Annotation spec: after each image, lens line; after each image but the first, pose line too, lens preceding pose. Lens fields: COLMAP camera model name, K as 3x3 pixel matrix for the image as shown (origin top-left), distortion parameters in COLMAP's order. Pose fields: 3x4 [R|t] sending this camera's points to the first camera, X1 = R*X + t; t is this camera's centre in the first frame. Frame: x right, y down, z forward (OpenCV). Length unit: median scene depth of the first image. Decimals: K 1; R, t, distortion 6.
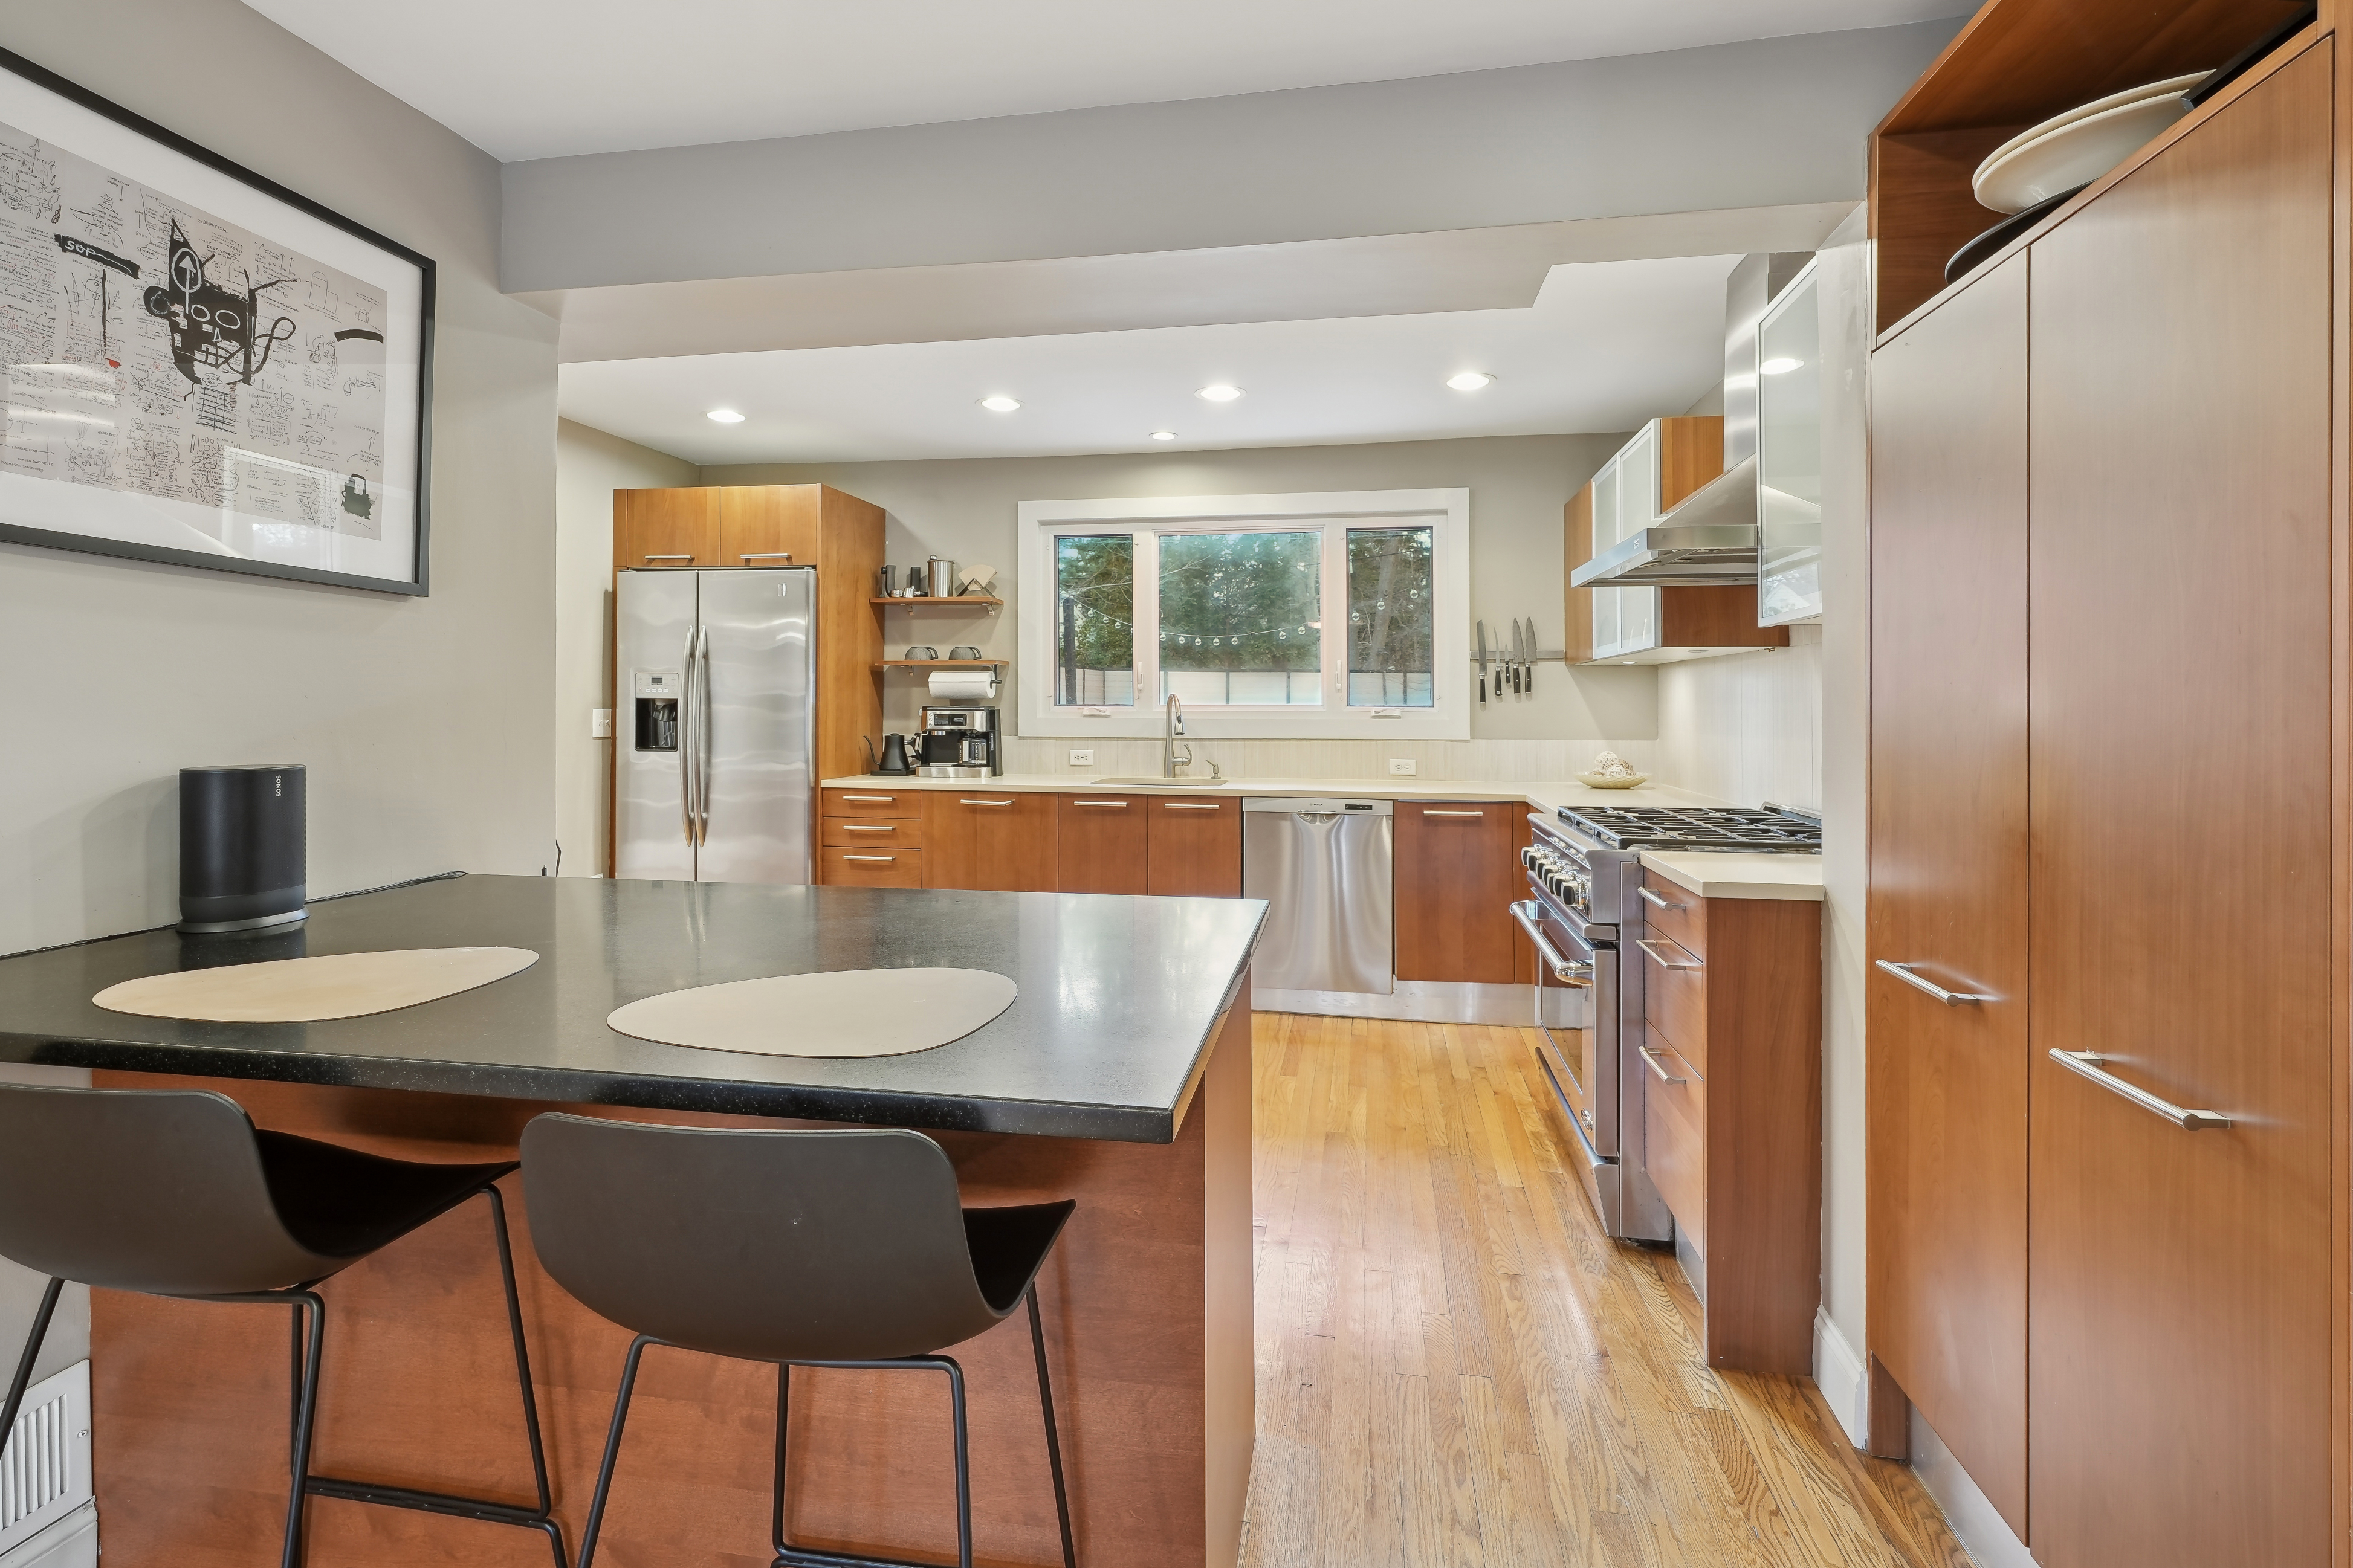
lens RADIAL K [[1116.1, 0, 1171.7], [0, 1116.1, 685.5], [0, 0, 1]] dist [-0.014631, 0.000022]
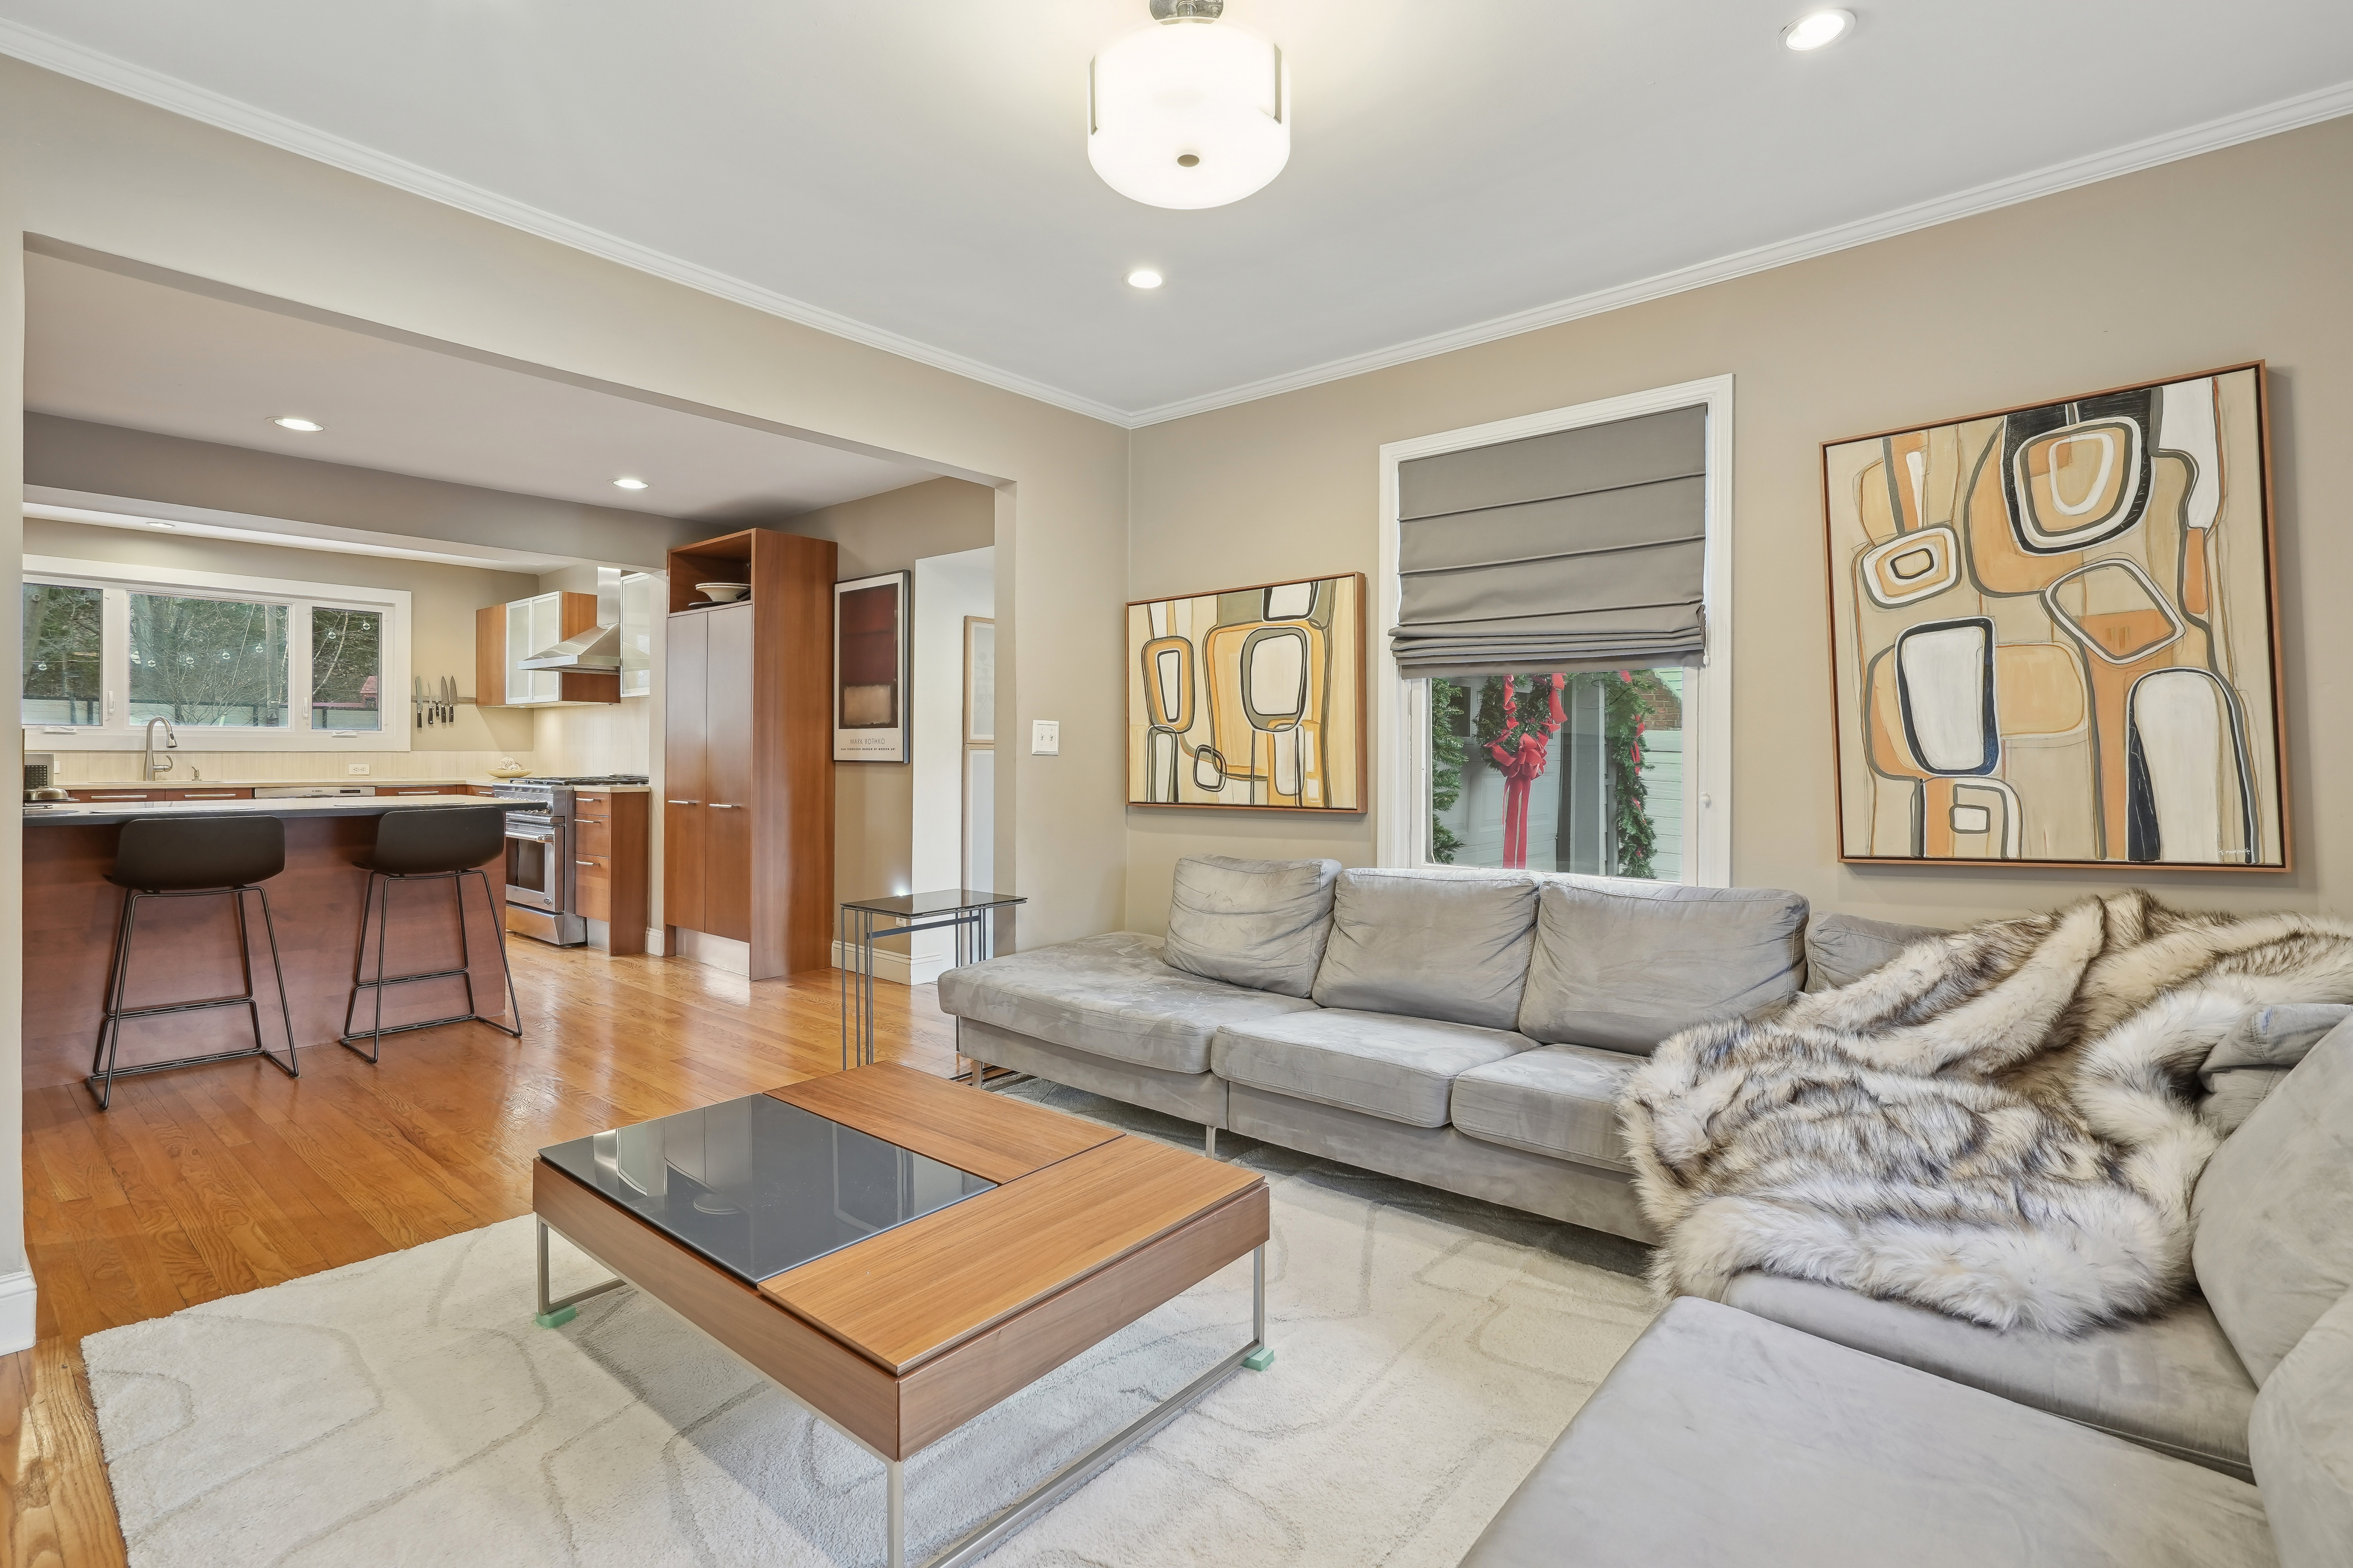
lens RADIAL K [[1078.8, 0, 1209.1], [0, 1078.8, 762.0], [0, 0, 1]] dist [-0.023132, 0.000072]
pose [[0.481211, -0.006861, 0.876578, -0.519837], [-0.021195, 0.999586, 0.019458, 0.010465], [-0.876349, -0.027942, 0.480866, -0.730100]]
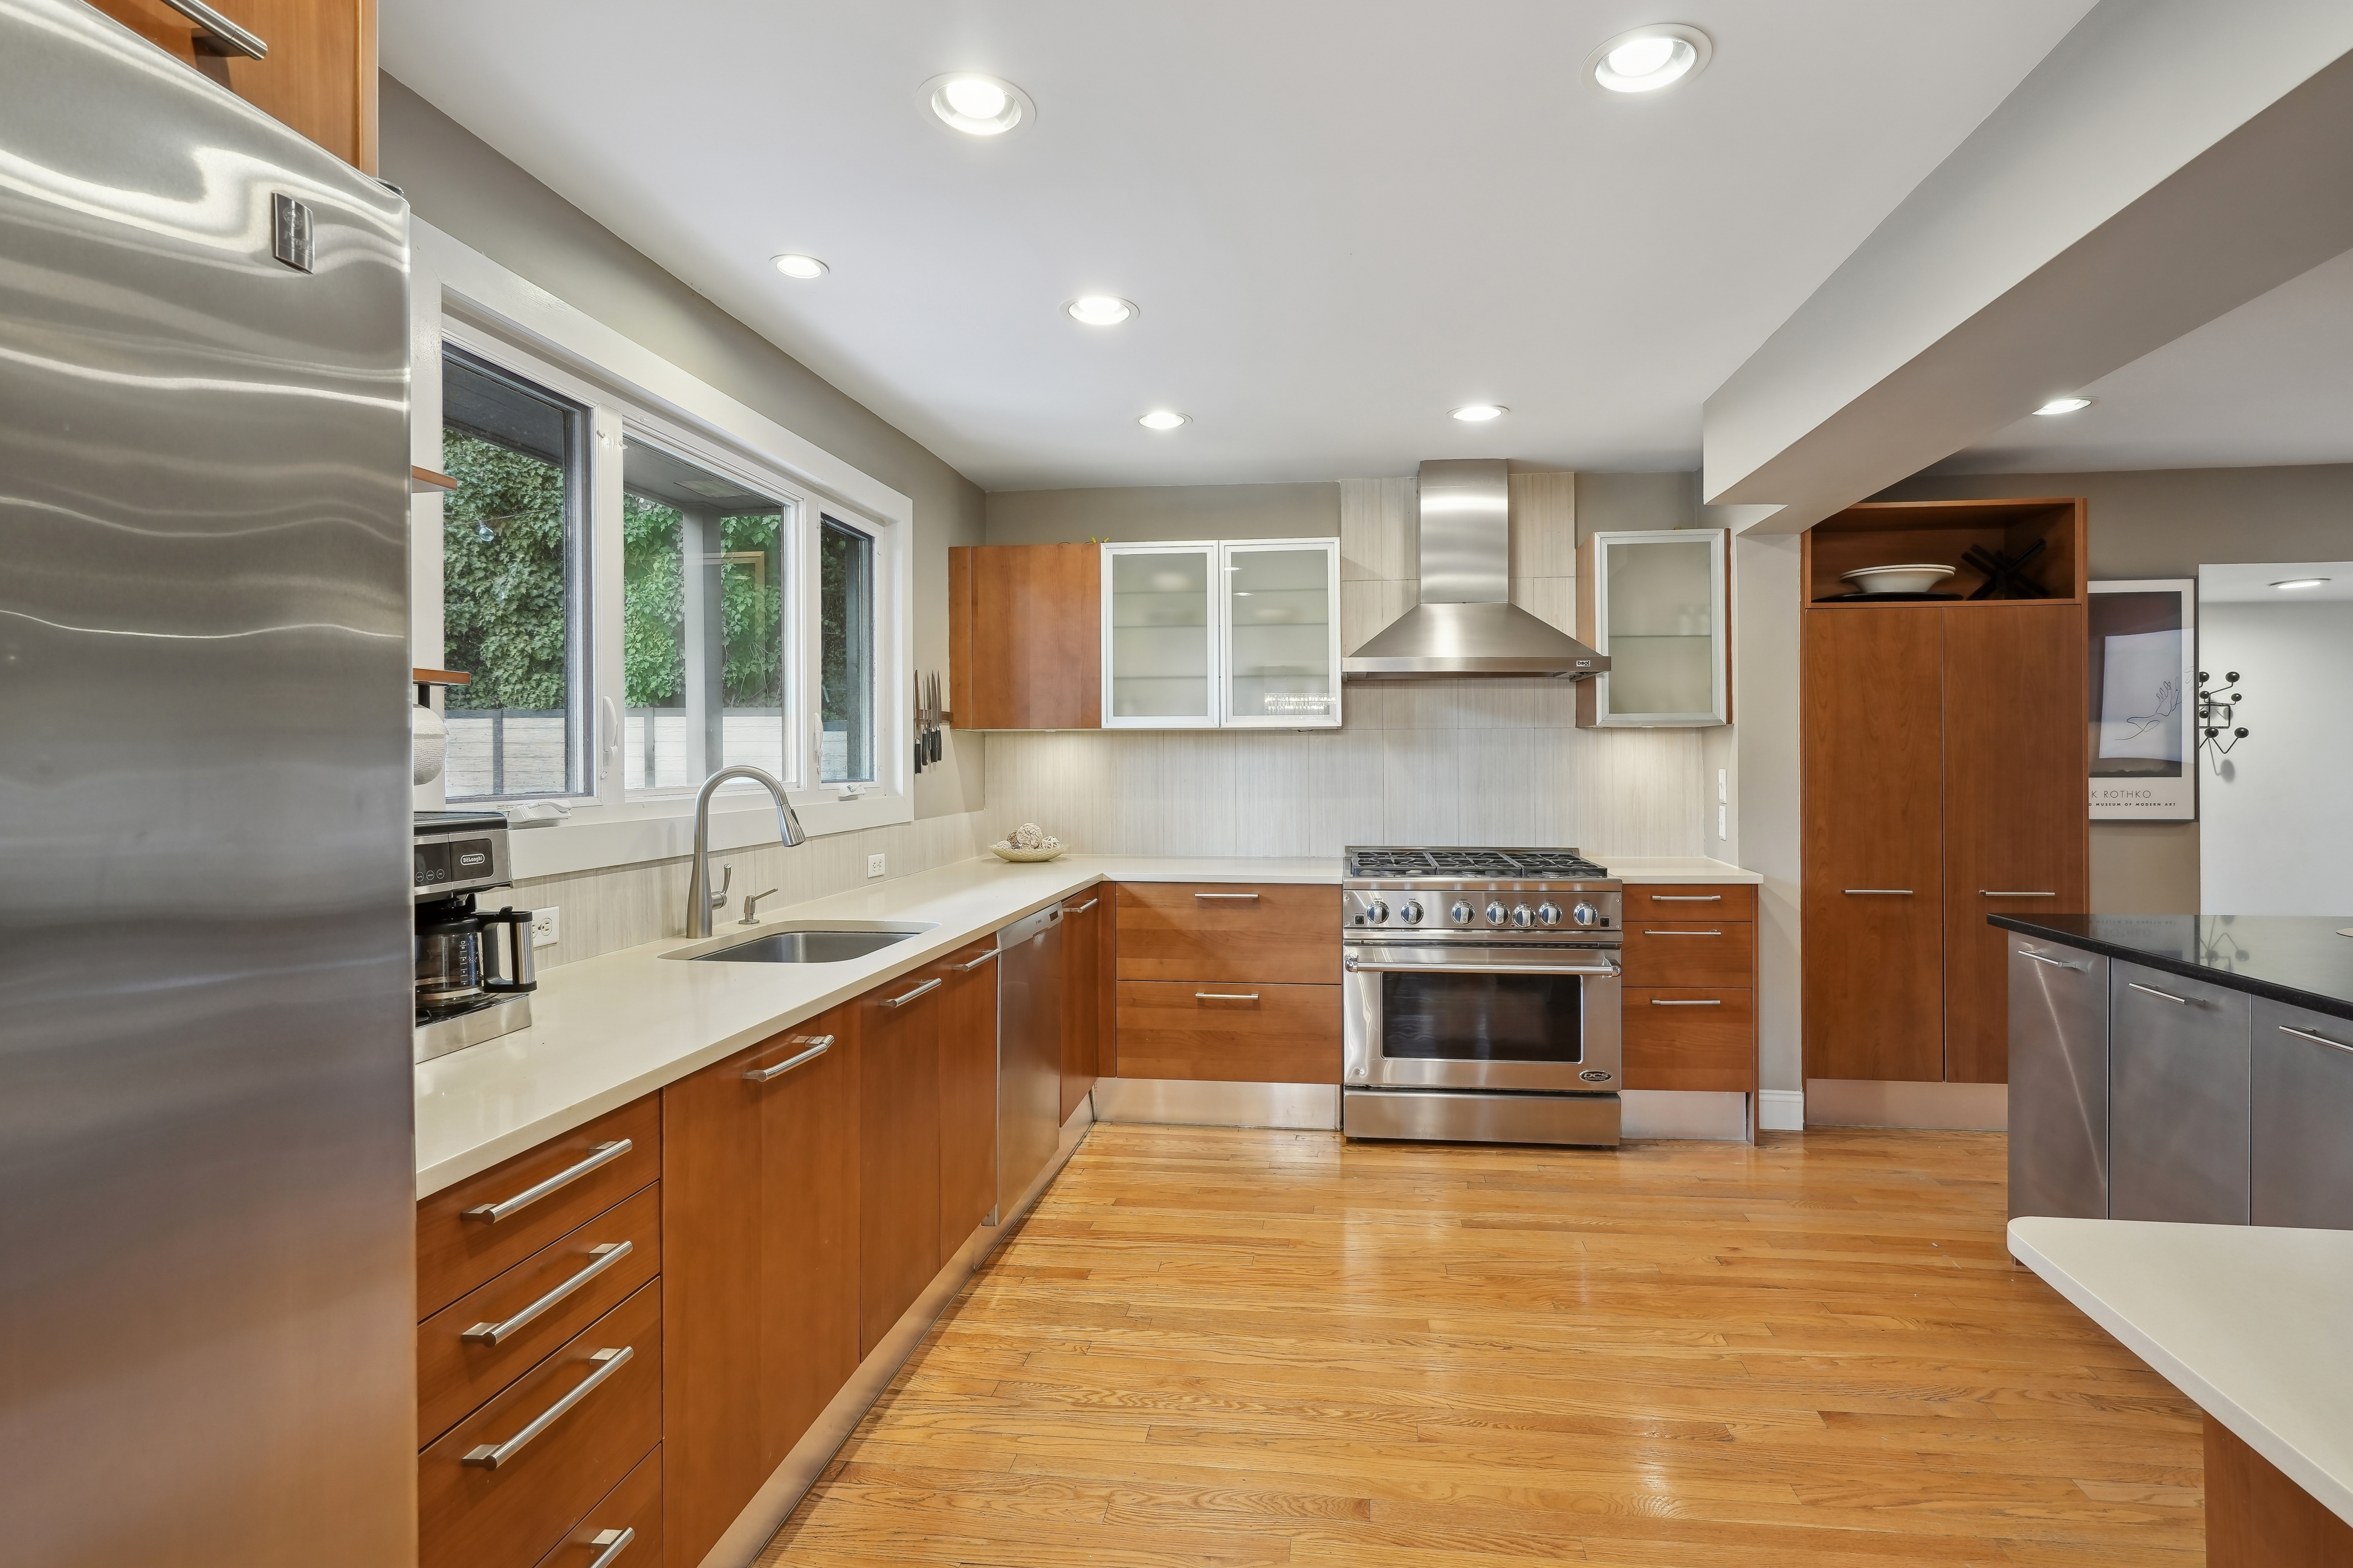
lens RADIAL K [[1078.8, 0, 1209.1], [0, 1078.8, 762.0], [0, 0, 1]] dist [-0.023132, 0.000072]
pose [[-0.040847, -0.006433, 0.999145, -0.515434], [-0.020070, 0.999783, 0.005616, -0.002151], [-0.998964, -0.019824, -0.040967, 0.839045]]
